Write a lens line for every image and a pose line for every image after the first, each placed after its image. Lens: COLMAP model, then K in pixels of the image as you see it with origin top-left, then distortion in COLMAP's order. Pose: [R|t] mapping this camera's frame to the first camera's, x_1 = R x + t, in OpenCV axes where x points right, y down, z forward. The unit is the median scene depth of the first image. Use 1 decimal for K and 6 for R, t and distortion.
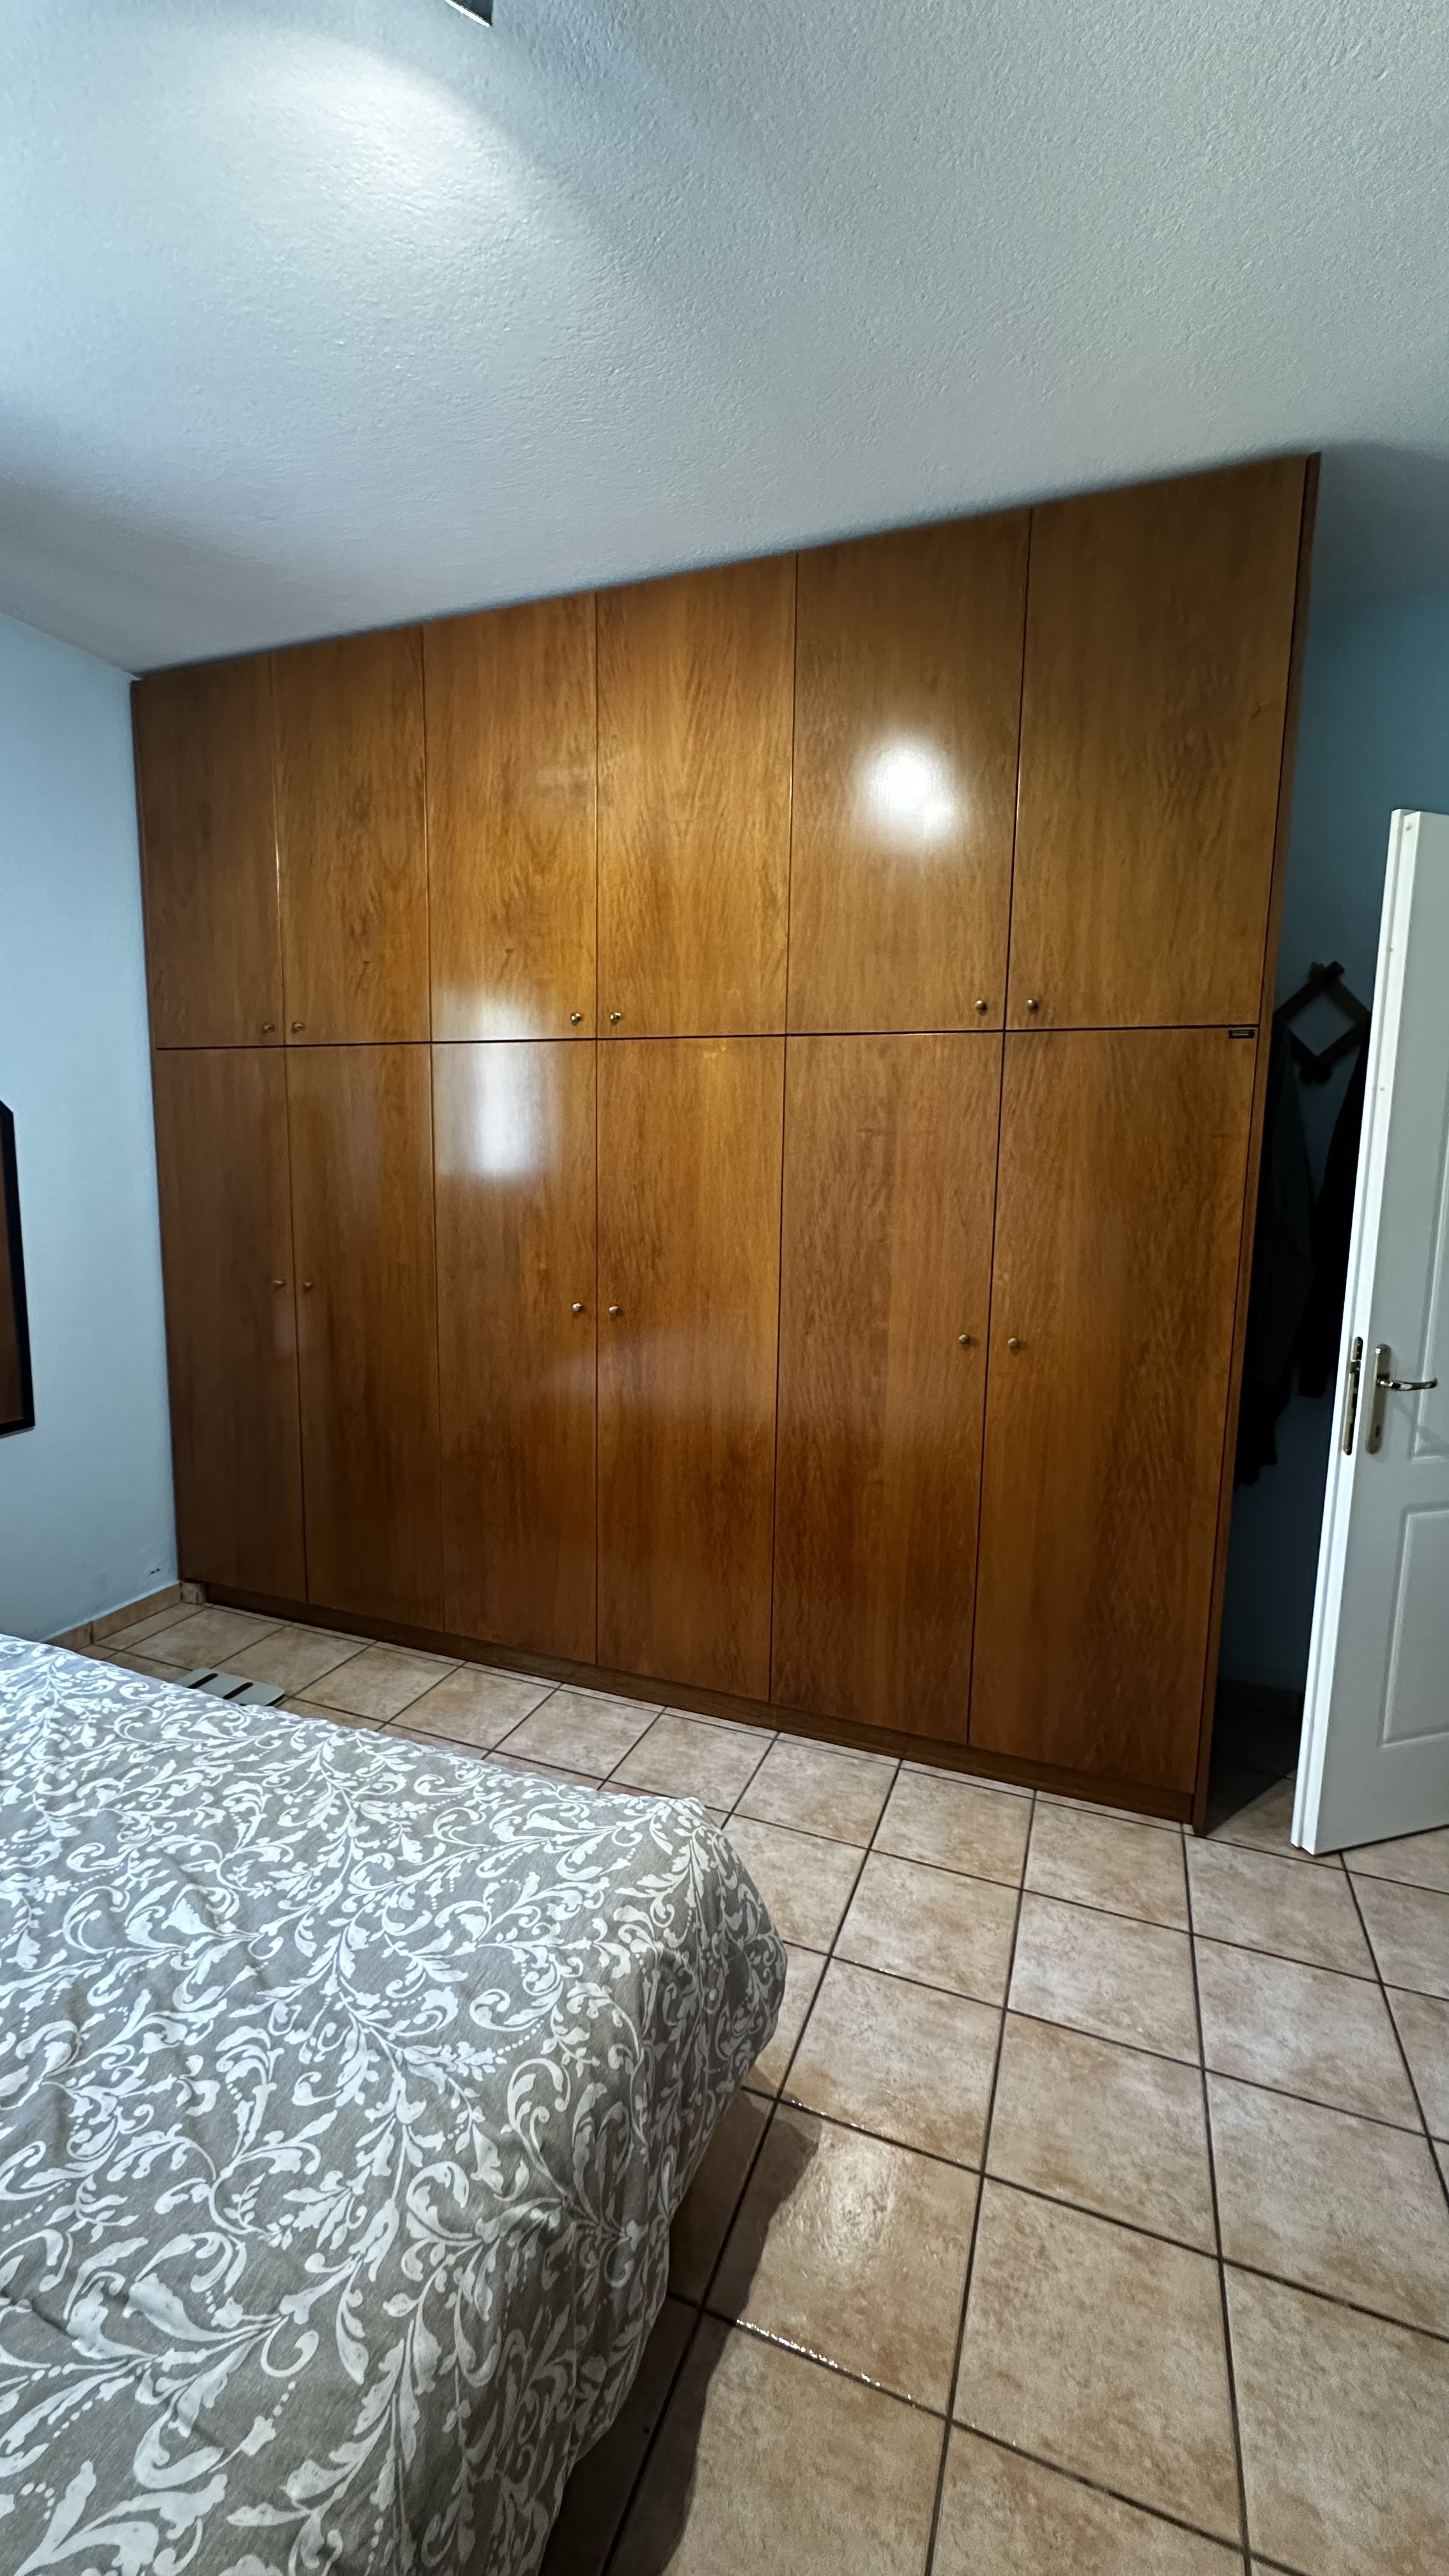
lens RADIAL K [[1027.9, 0, 727.1], [0, 1027.9, 1284.2], [0, 0, 1]] dist [-0.004322, 0.000941]
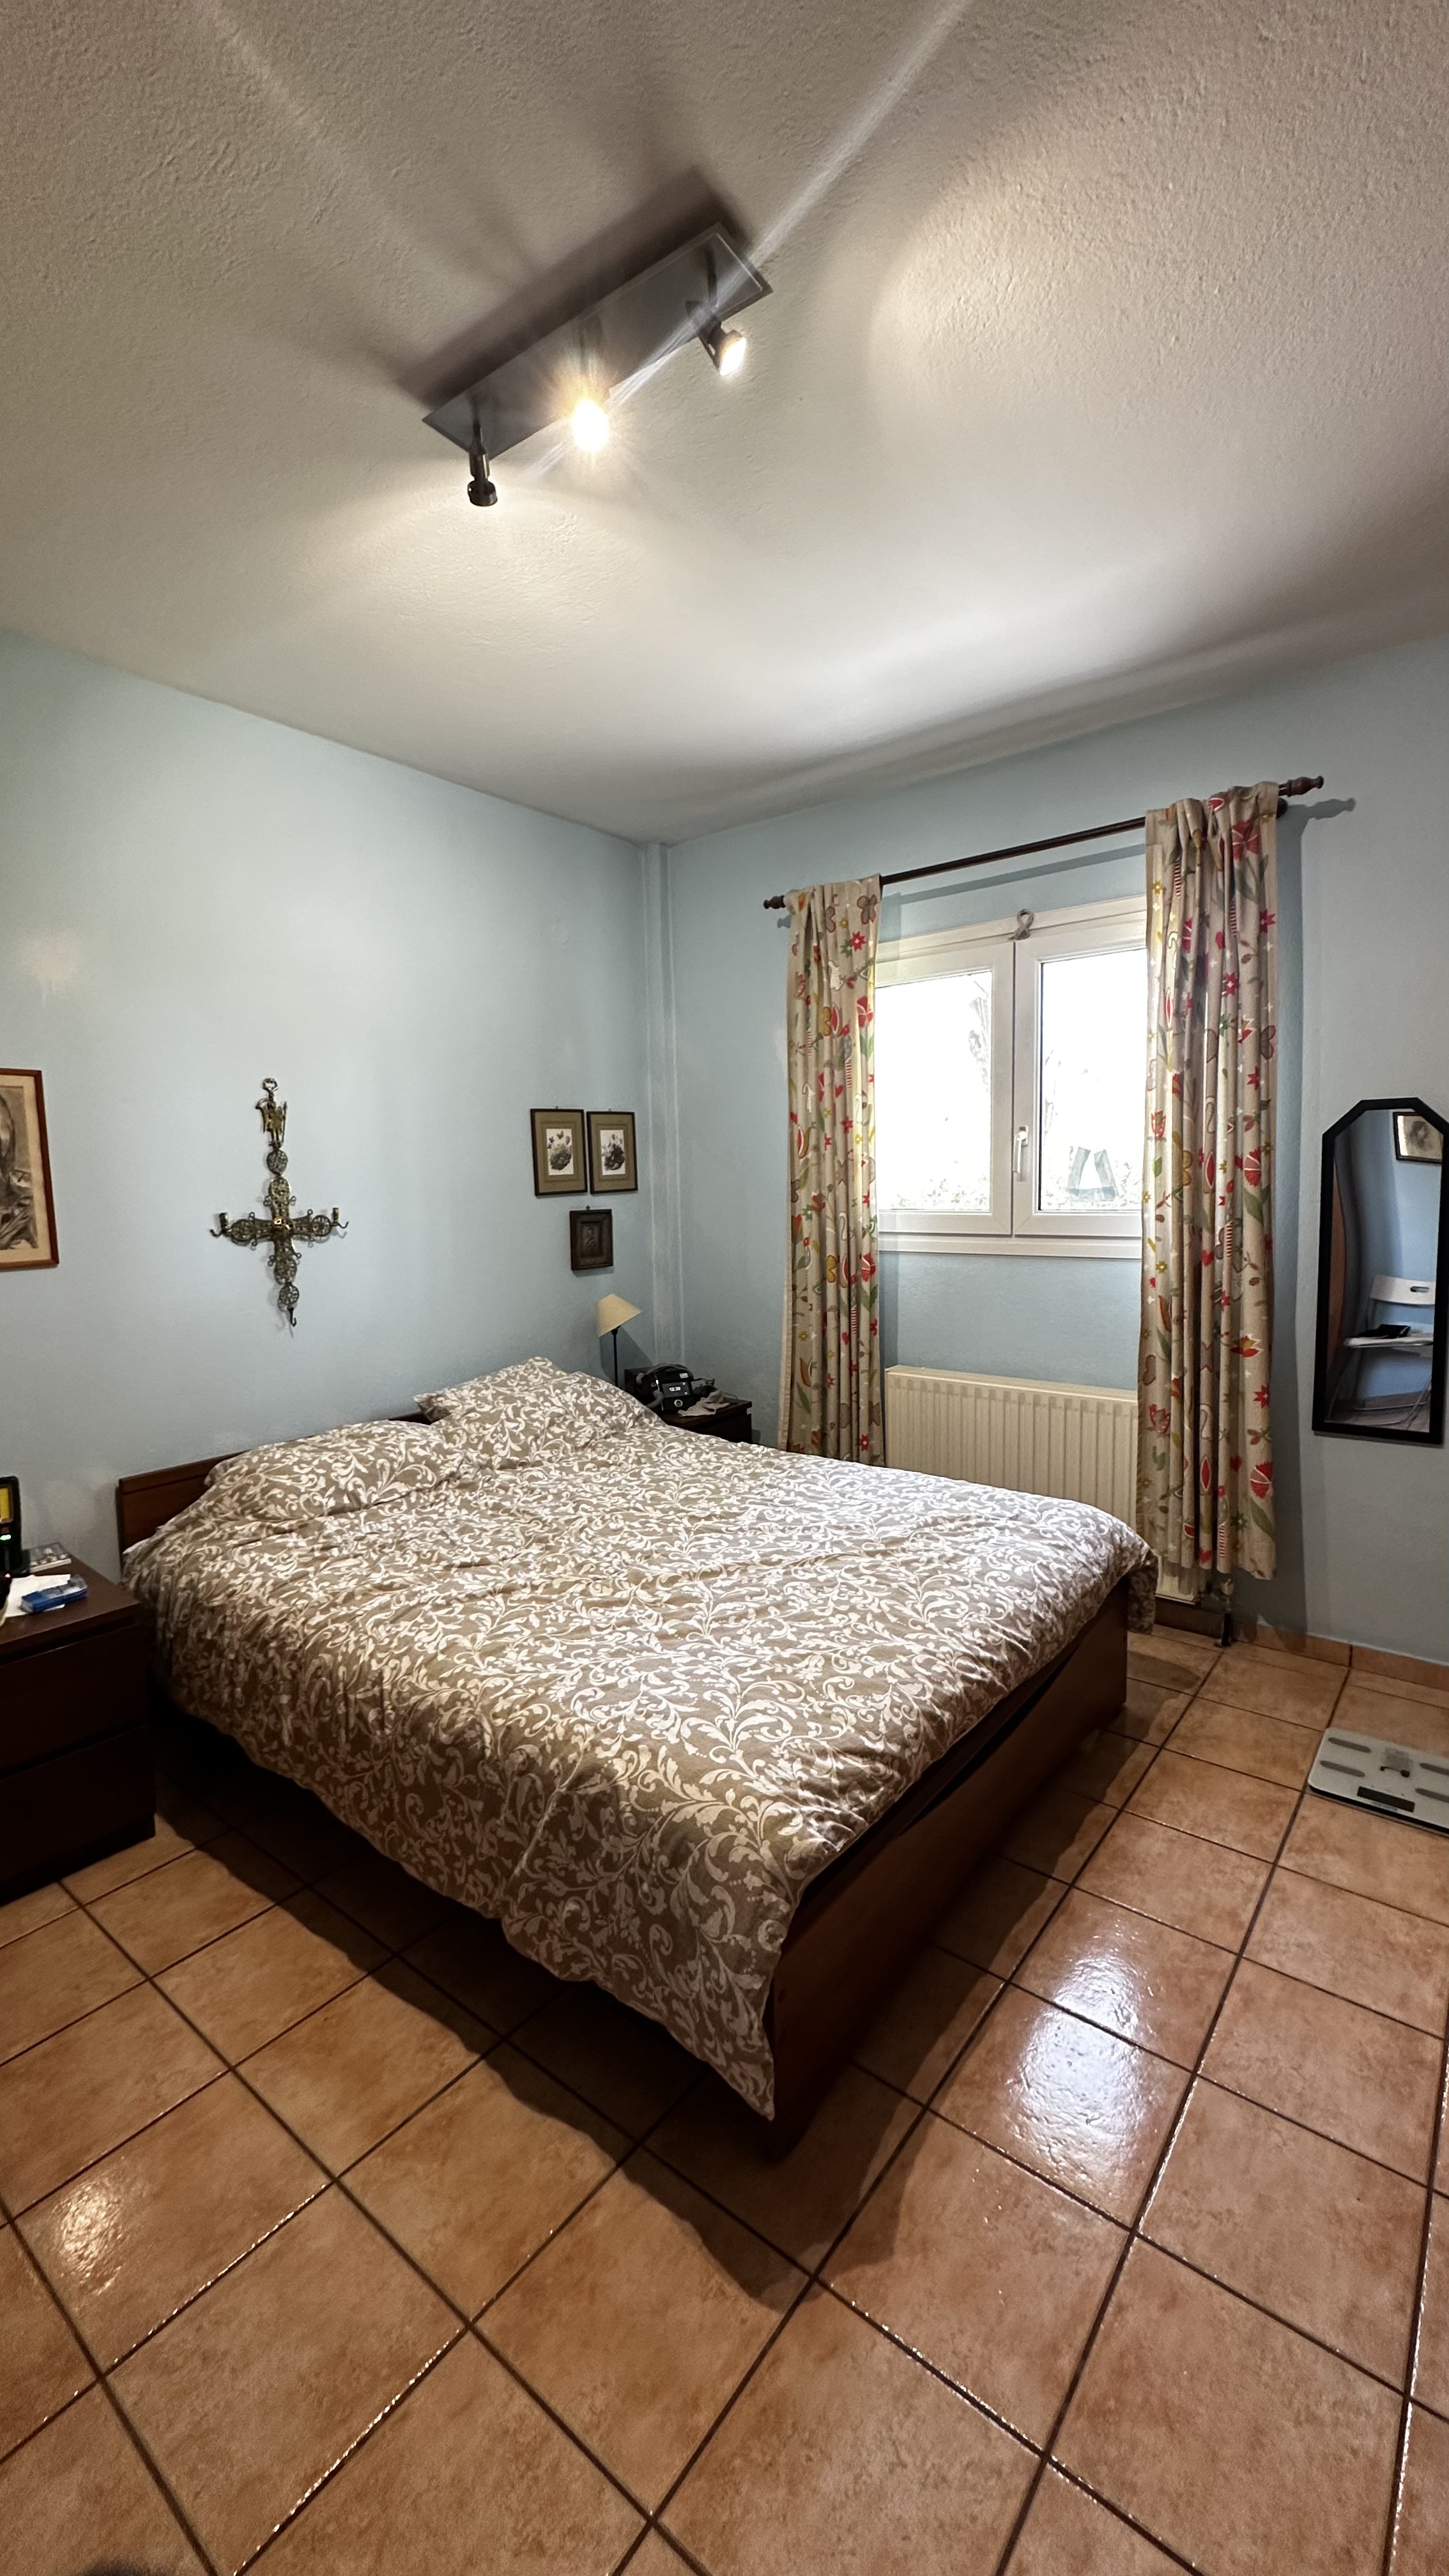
lens RADIAL K [[1027.9, 0, 727.1], [0, 1027.9, 1284.2], [0, 0, 1]] dist [-0.004322, 0.000941]
pose [[-0.302142, 0.085262, -0.949442, 1.009146], [-0.107408, 0.986605, 0.122780, -0.137457], [0.947193, 0.139075, -0.288937, 1.333384]]
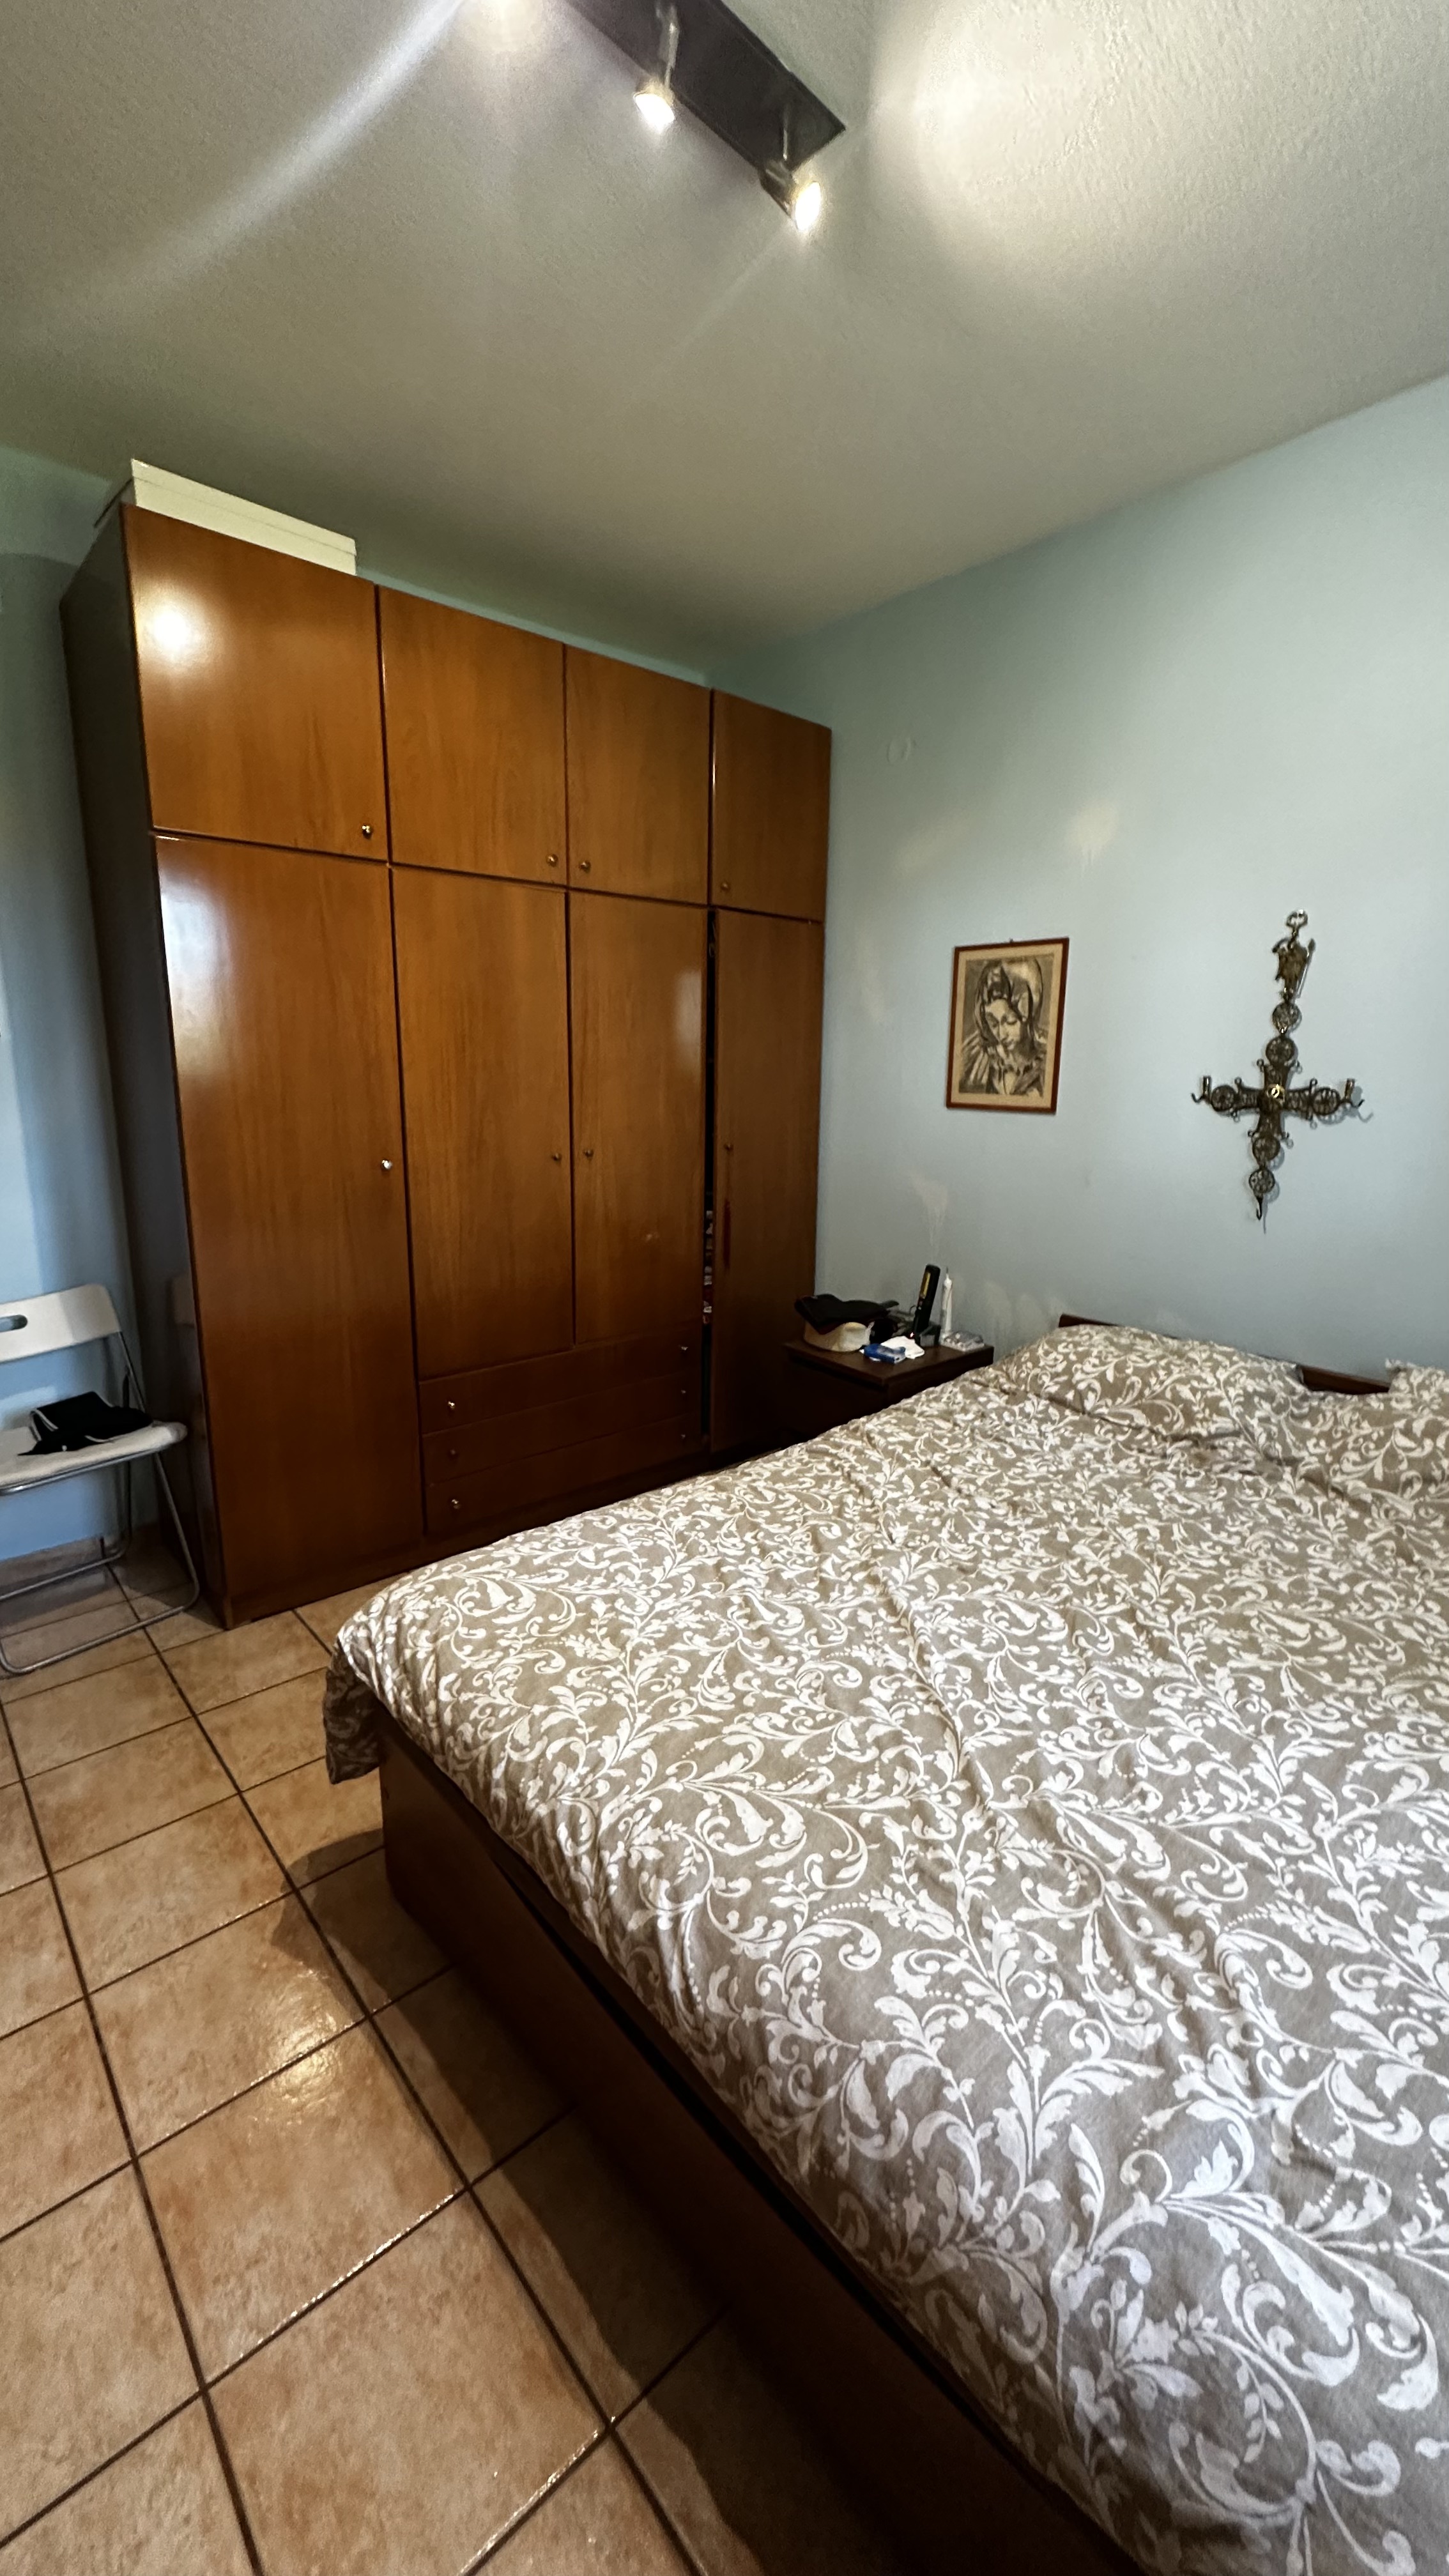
lens RADIAL K [[1027.9, 0, 727.1], [0, 1027.9, 1284.2], [0, 0, 1]] dist [-0.004322, 0.000941]
pose [[-0.884161, -0.133442, 0.447719, -0.965969], [0.028624, 0.941066, 0.337010, -0.223038], [-0.466305, 0.310787, -0.828234, 1.876703]]
